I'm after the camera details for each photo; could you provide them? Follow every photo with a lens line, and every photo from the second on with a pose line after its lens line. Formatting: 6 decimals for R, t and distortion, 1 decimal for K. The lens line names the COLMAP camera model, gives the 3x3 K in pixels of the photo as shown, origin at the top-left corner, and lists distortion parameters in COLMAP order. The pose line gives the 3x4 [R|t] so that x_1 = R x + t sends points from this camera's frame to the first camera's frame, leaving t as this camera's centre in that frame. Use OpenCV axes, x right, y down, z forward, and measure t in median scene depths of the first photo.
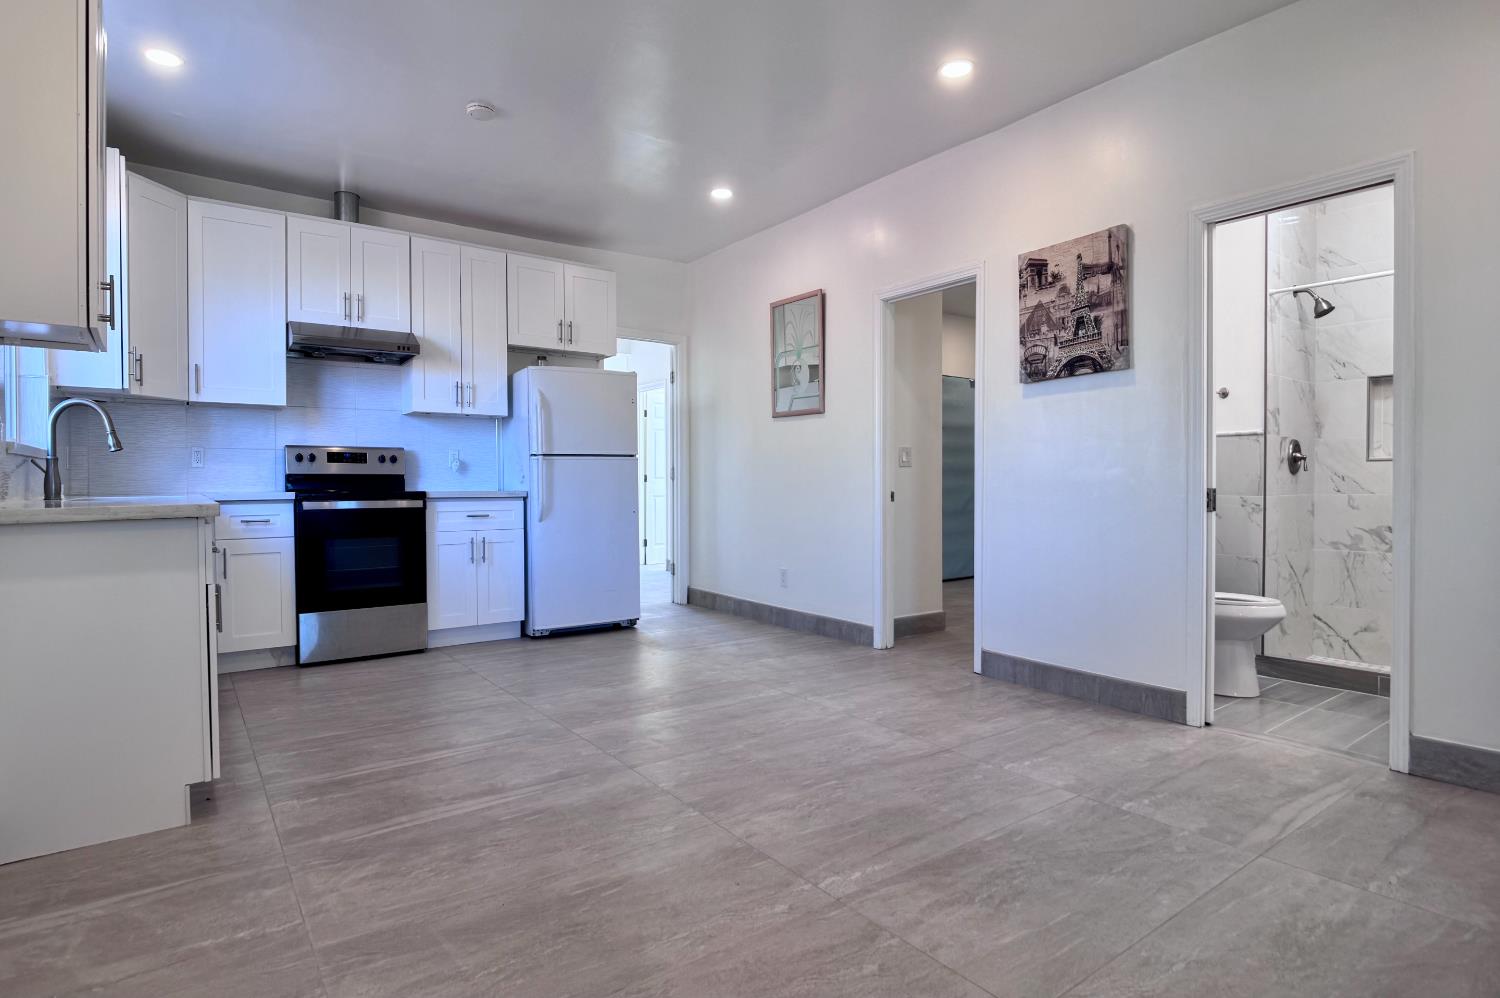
lens RADIAL K [[789.1, 0, 750.0], [0, 789.1, 500.1], [0, 0, 1]] dist [0.000776, -0.015527]
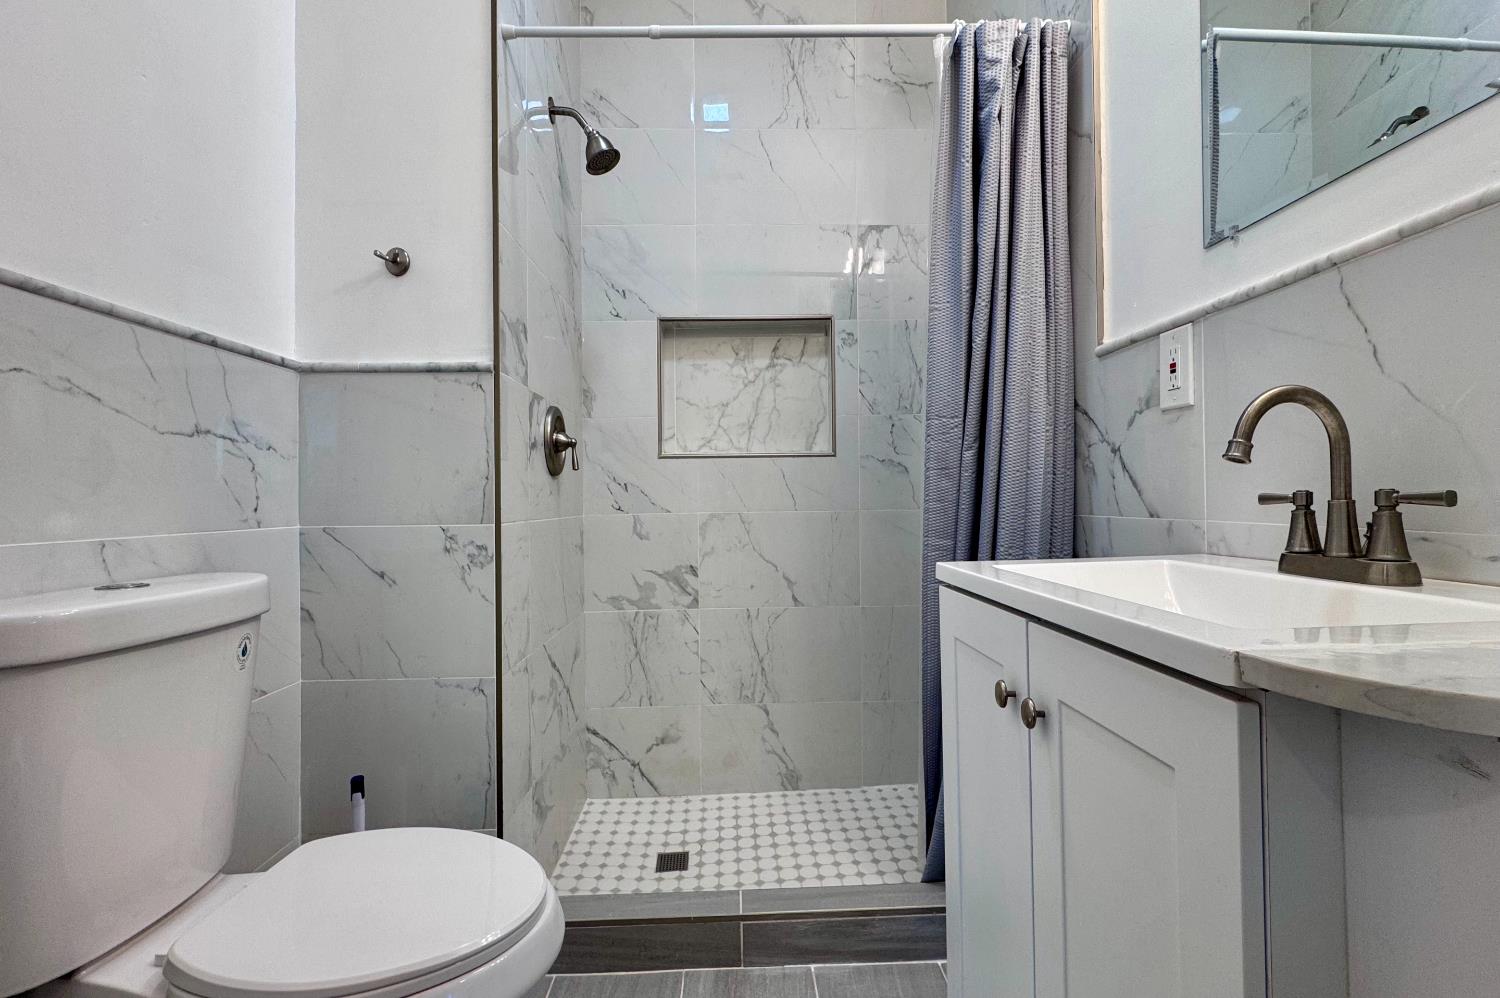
lens RADIAL K [[598.2, 0, 754.3], [0, 598.2, 501.9], [0, 0, 1]] dist [-0.005345, -0.000213]
pose [[0.572446, -0.004215, 0.819931, 0.455745], [0.021334, 0.999725, -0.009755, -0.010545], [-0.819665, 0.023076, 0.572379, 0.683033]]
